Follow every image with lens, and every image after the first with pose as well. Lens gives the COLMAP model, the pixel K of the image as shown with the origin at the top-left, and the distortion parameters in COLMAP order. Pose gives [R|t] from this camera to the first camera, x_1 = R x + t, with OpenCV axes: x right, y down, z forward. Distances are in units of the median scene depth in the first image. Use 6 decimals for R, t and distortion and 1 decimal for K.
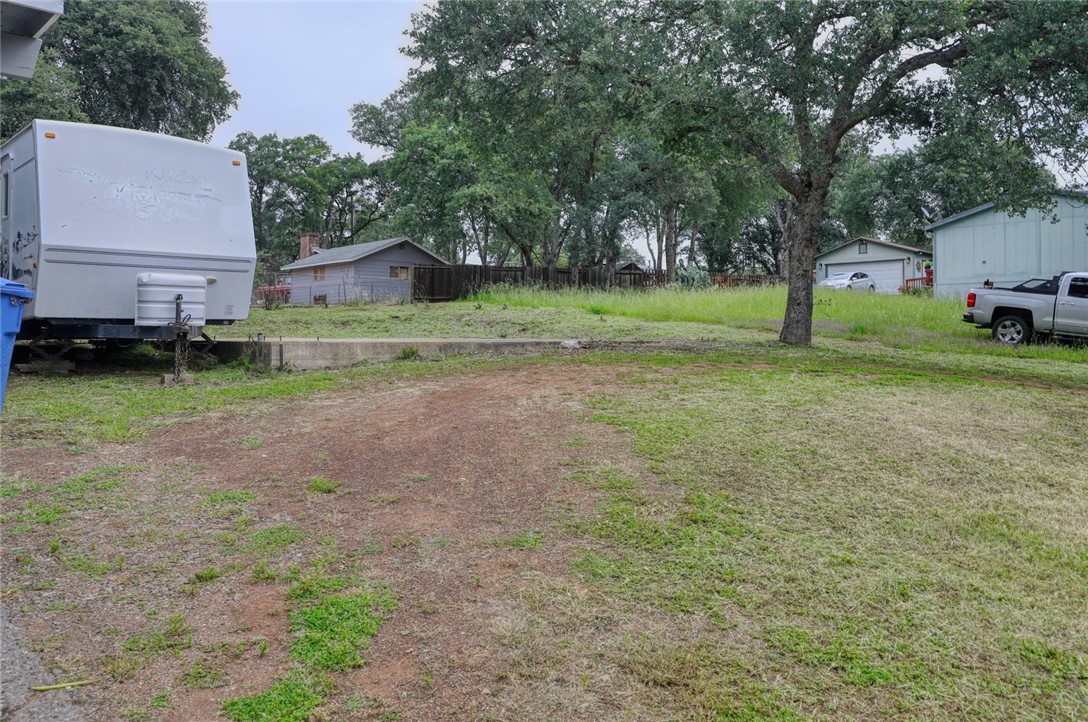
lens RADIAL K [[816.0, 0, 543.3], [0, 816.0, 364.4], [0, 0, 1]] dist [0.012113, 0.000473]
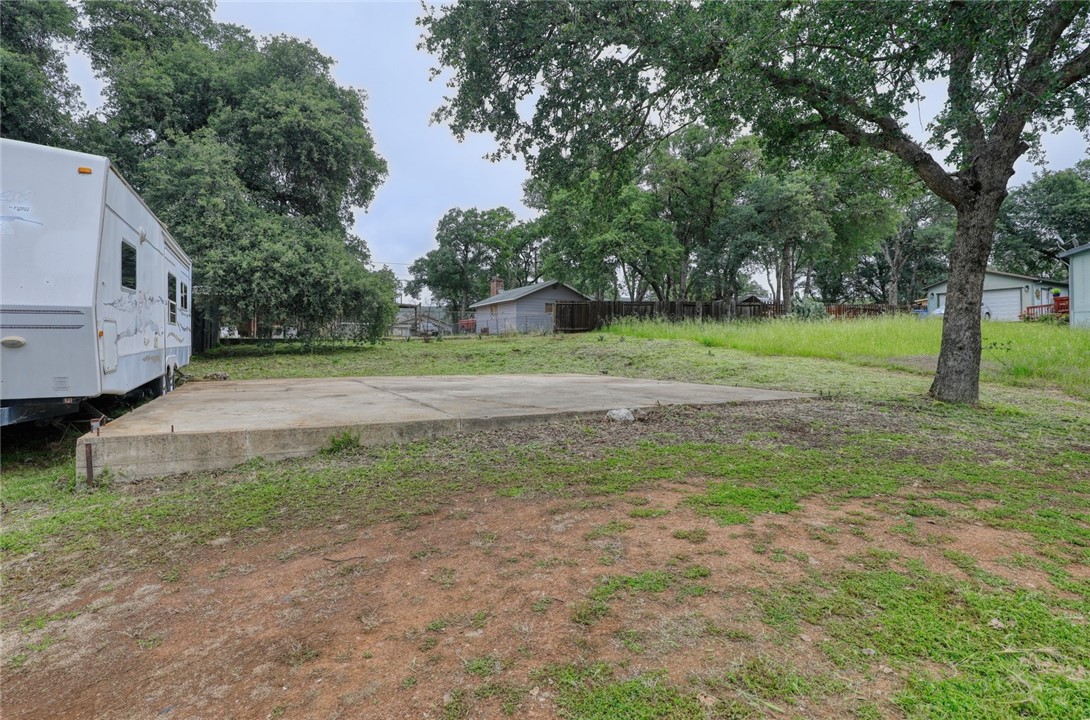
lens RADIAL K [[570.5, 0, 540.8], [0, 570.5, 354.6], [0, 0, 1]] dist [-0.028297, 0.000087]
pose [[0.966177, 0.002407, -0.257869, 0.032770], [-0.009152, 0.999647, -0.024959, -0.022395], [0.257718, 0.026475, 0.965857, 0.176531]]
